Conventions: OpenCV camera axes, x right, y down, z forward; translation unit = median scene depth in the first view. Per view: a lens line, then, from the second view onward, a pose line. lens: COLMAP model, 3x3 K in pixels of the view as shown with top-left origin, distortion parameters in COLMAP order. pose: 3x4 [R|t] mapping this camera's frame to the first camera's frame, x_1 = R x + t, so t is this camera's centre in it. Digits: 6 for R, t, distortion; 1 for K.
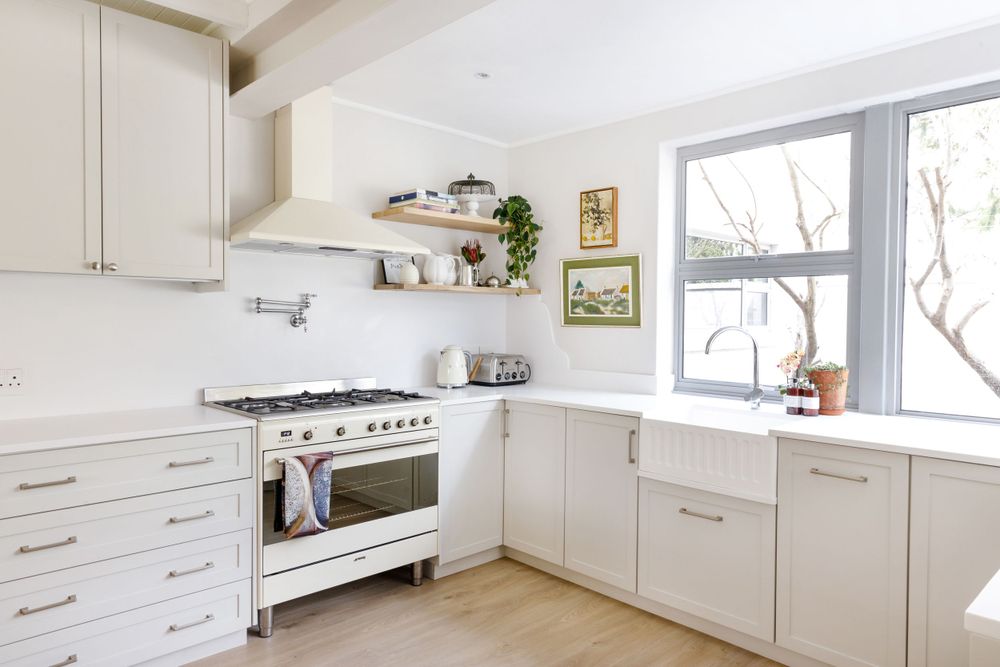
lens RADIAL K [[679.6, 0, 506.0], [0, 679.6, 337.6], [0, 0, 1]] dist [0.013580, -0.008490]
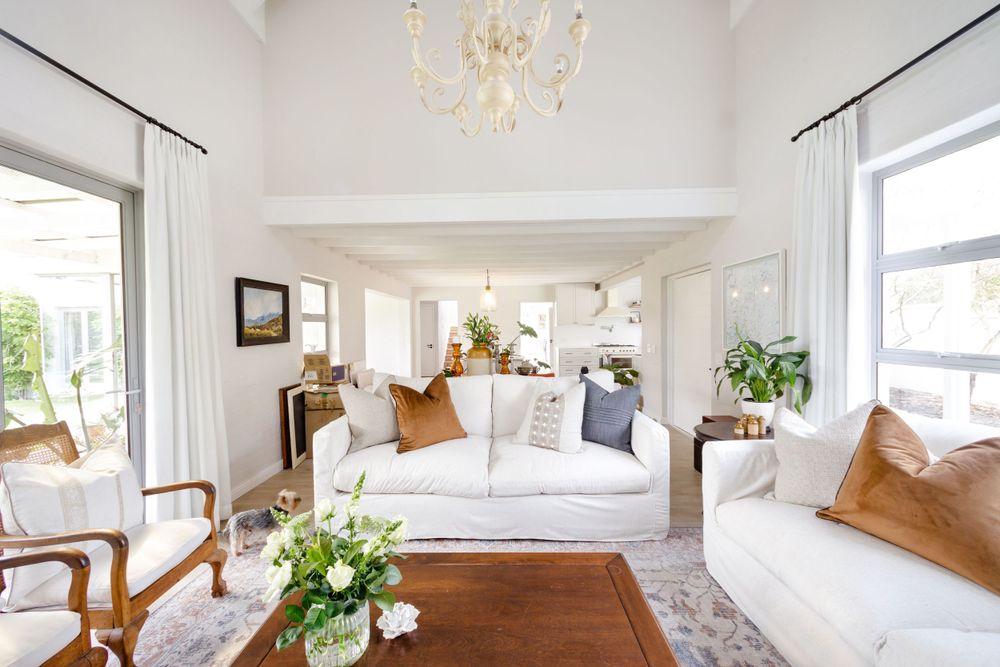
lens RADIAL K [[388.1, 0, 495.7], [0, 388.1, 332.9], [0, 0, 1]] dist [0.013178, -0.000590]
pose [[0.717496, -0.006886, -0.696529, 0.943936], [-0.001689, 0.999931, -0.011625, 0.022923], [0.696561, 0.009517, 0.717435, -1.437237]]
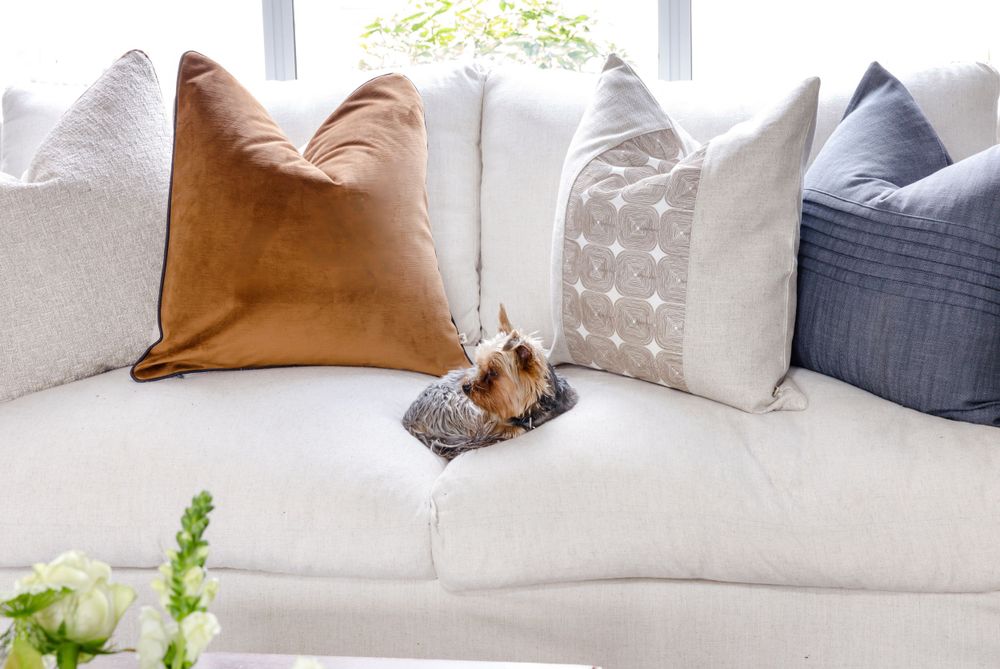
lens RADIAL K [[1973.3, 0, 502.4], [0, 1973.3, 332.2], [0, 0, 1]] dist [-0.033351, 0.000000]
pose [[0.794783, -0.152352, 0.587459, 0.544363], [0.052249, 0.981561, 0.183870, 0.067296], [-0.604640, -0.115443, 0.788088, -1.576550]]
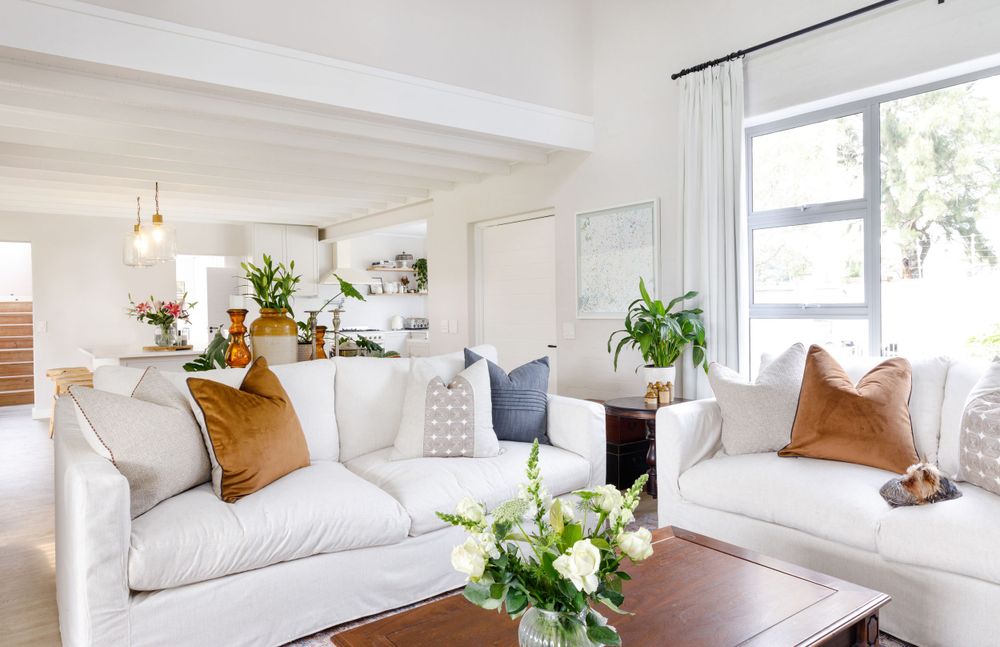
lens RADIAL K [[660.9, 0, 502.0], [0, 660.9, 314.1], [0, 0, 1]] dist [0.019030, 0.001971]
pose [[0.993651, -0.021187, -0.110495, 0.660442], [0.019331, 0.999654, -0.017844, 0.067391], [0.110835, 0.015595, 0.993716, -1.668893]]
